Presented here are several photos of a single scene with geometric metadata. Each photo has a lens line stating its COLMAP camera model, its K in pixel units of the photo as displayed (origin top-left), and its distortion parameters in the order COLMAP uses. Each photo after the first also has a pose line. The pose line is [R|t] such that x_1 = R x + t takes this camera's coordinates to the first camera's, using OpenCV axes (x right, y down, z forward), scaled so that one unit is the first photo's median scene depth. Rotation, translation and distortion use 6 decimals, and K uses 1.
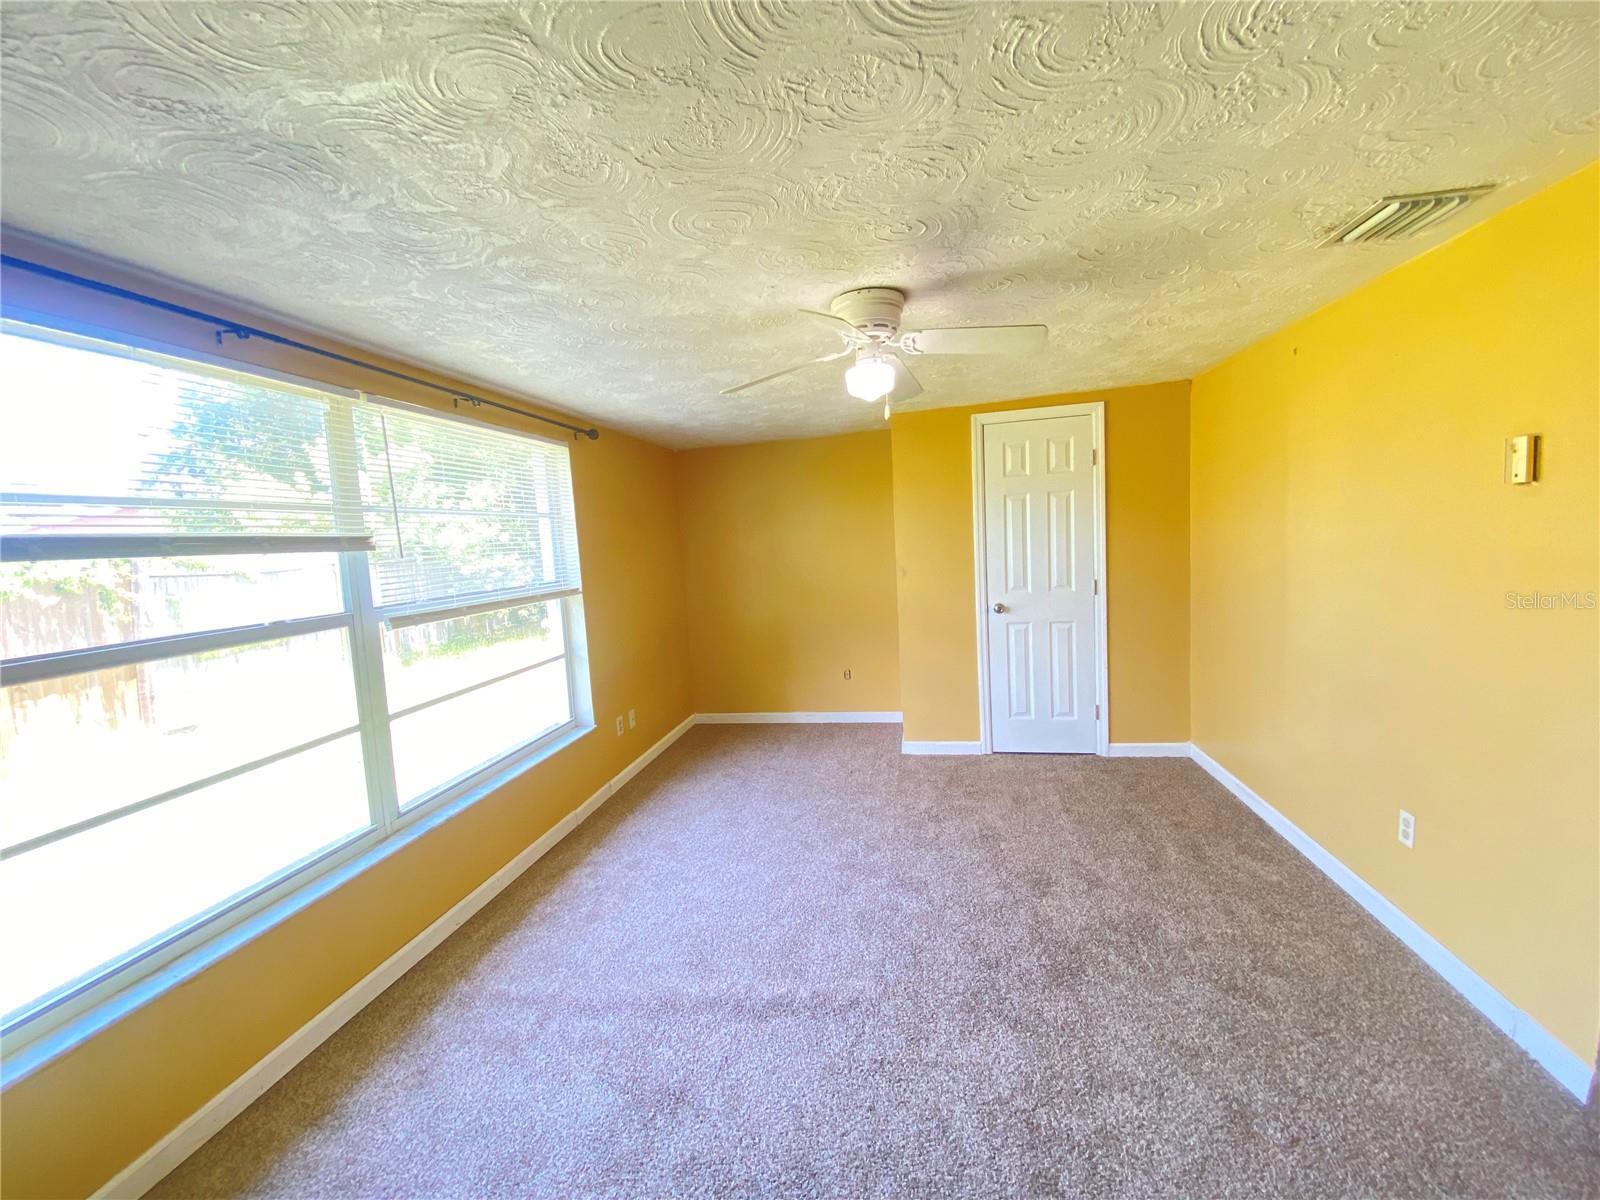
lens RADIAL K [[657.2, 0, 799.6], [0, 657.2, 598.3], [0, 0, 1]] dist [0.035221, -0.029968]
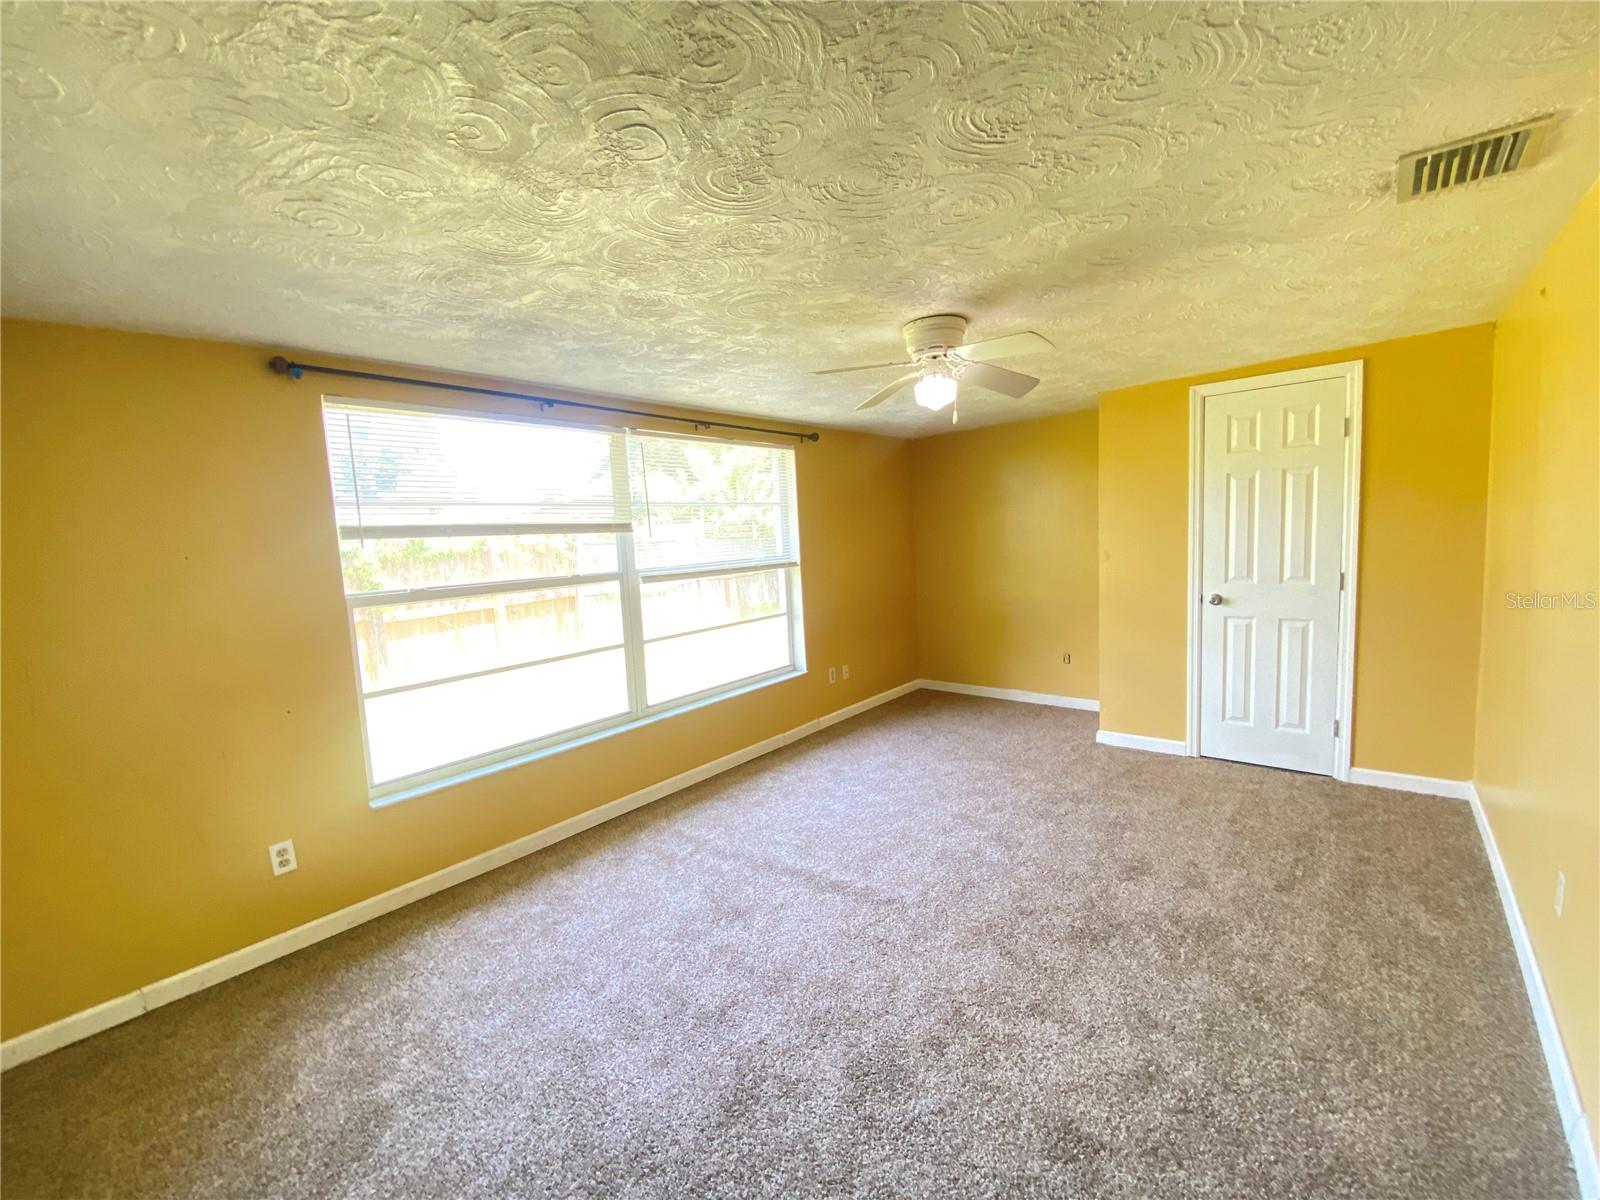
lens RADIAL K [[648.9, 0, 795.2], [0, 648.9, 594.5], [0, 0, 1]] dist [0.046017, -0.037061]
pose [[0.867853, 0.058970, -0.493310, 0.326523], [-0.044674, 0.998171, 0.040728, -0.003697], [0.494809, -0.013308, 0.868900, -0.095954]]
